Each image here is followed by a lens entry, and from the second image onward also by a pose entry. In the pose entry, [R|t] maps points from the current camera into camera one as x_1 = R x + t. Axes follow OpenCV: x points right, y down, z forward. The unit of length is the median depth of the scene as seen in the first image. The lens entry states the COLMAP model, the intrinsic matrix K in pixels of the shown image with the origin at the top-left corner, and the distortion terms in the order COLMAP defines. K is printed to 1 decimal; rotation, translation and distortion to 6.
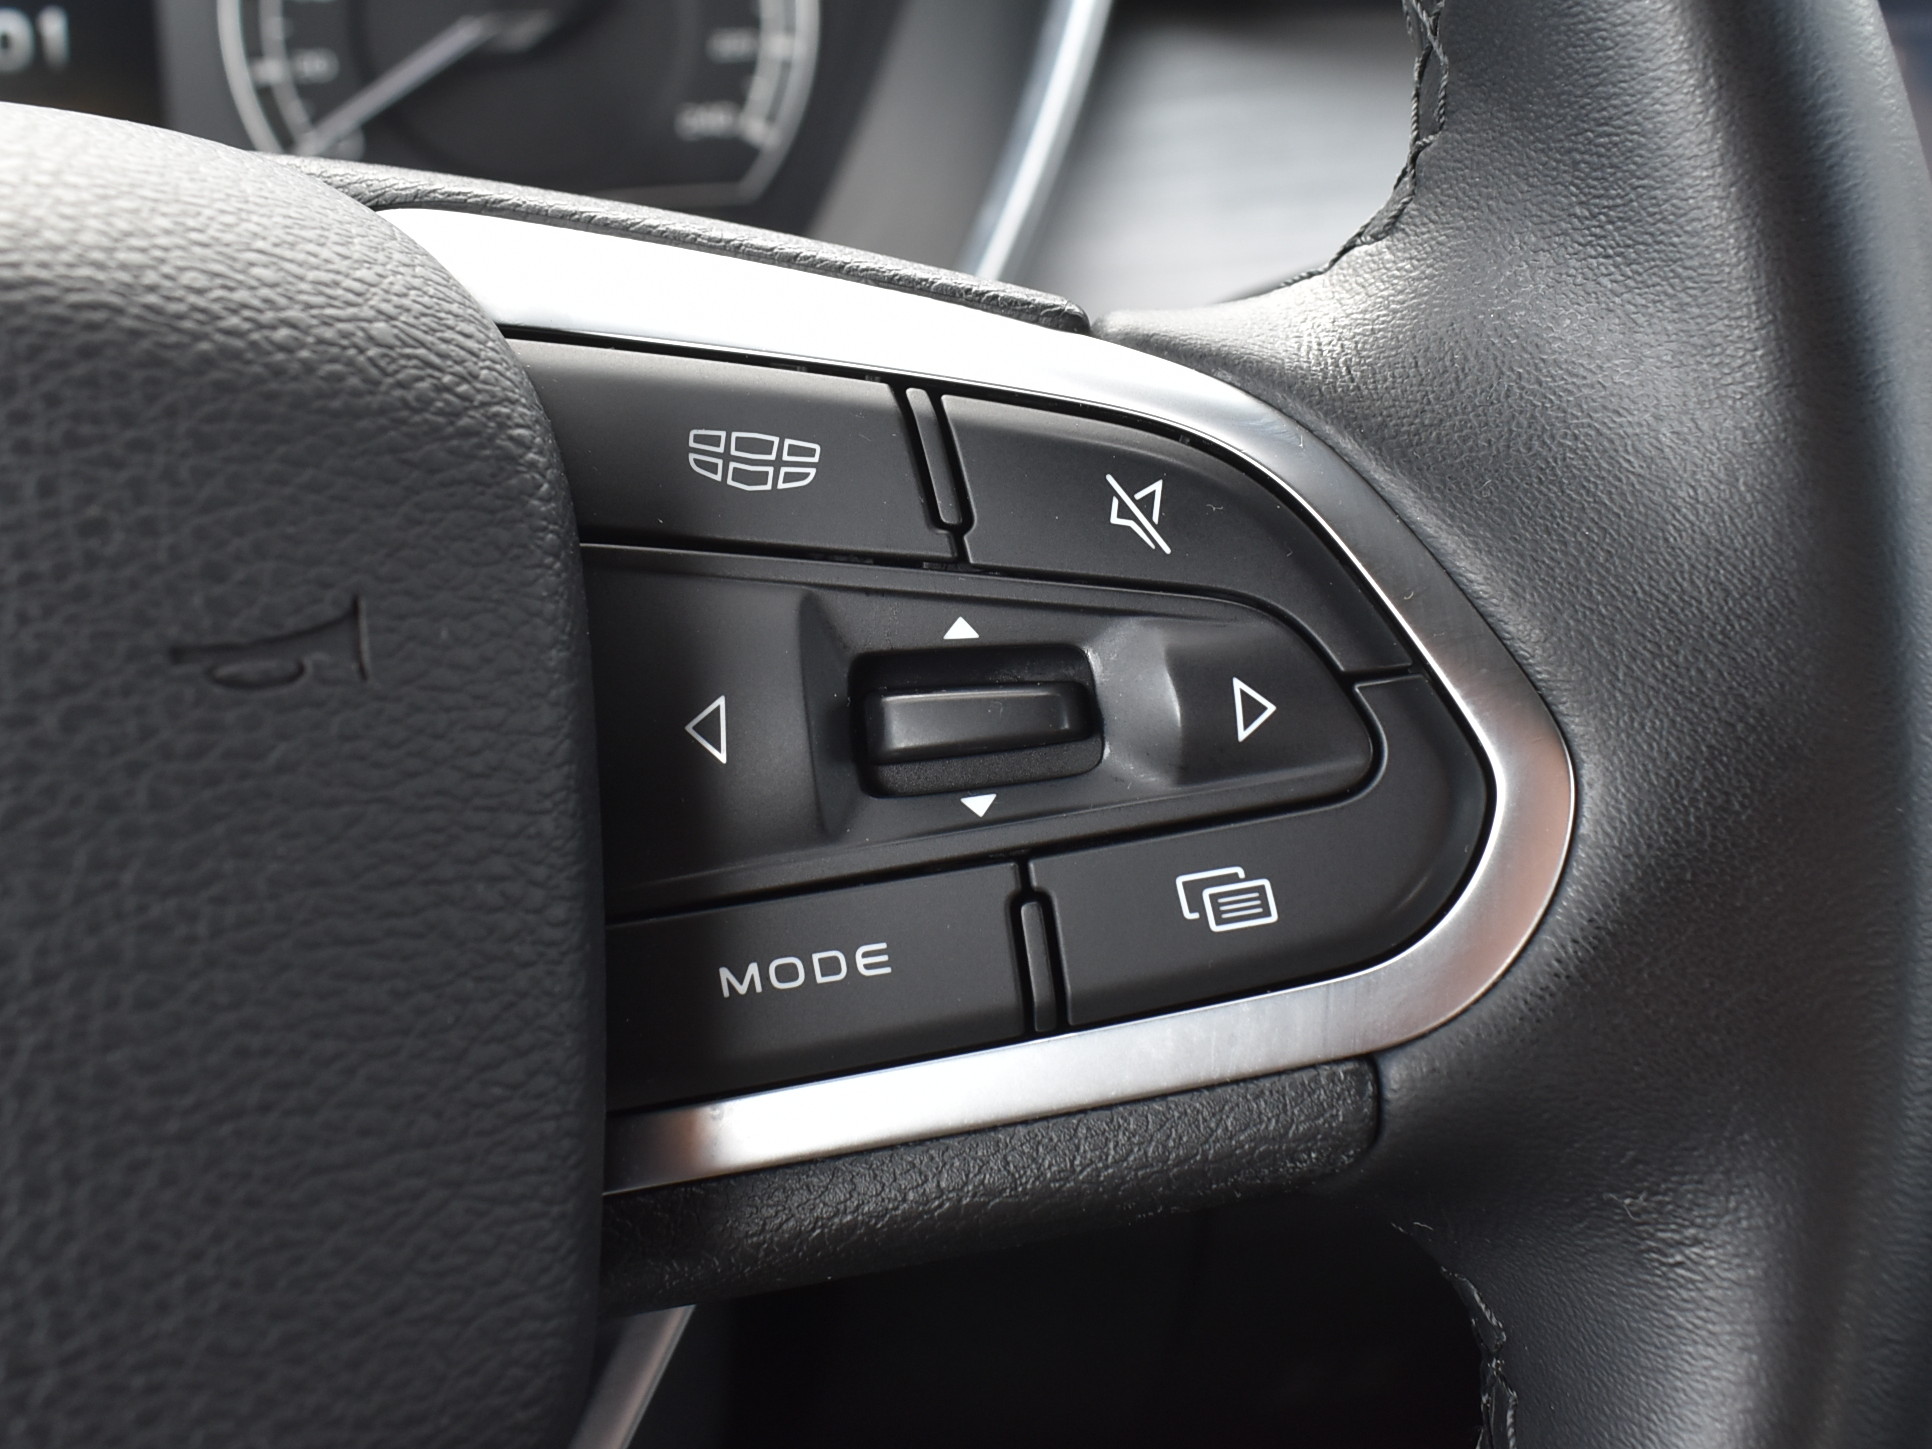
lens RADIAL K [[2806.8, 0, 966.0], [0, 2806.8, 724.5], [0, 0, 1]] dist [-0.130362, 0.052788]
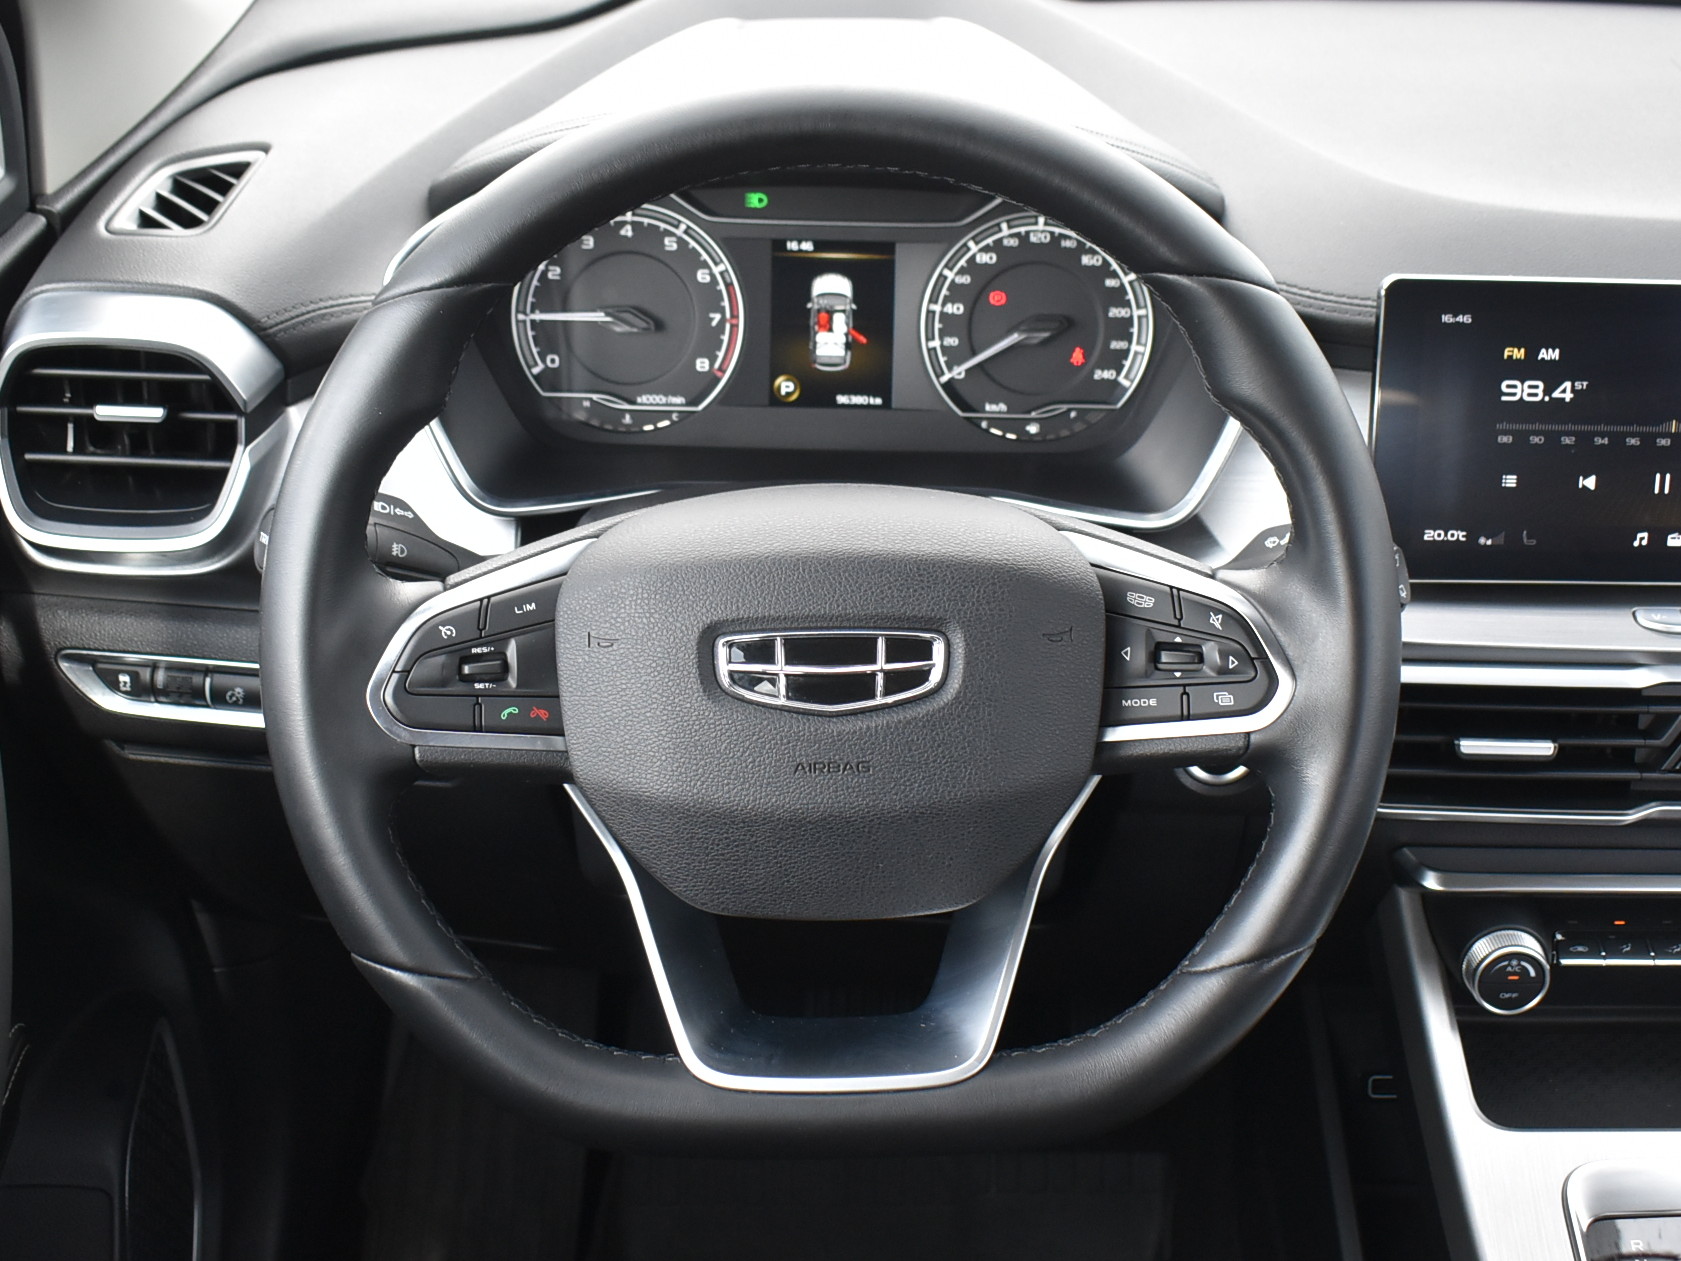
lens RADIAL K [[2552.5, 0, 839.7], [0, 2552.5, 674.8], [0, 0, 1]] dist [-0.149111, 0.102816]
pose [[0.984238, 0.118042, -0.131686, 0.009632], [-0.111378, 0.992148, 0.056895, -0.162640], [0.137368, -0.041332, 0.989657, -3.586296]]
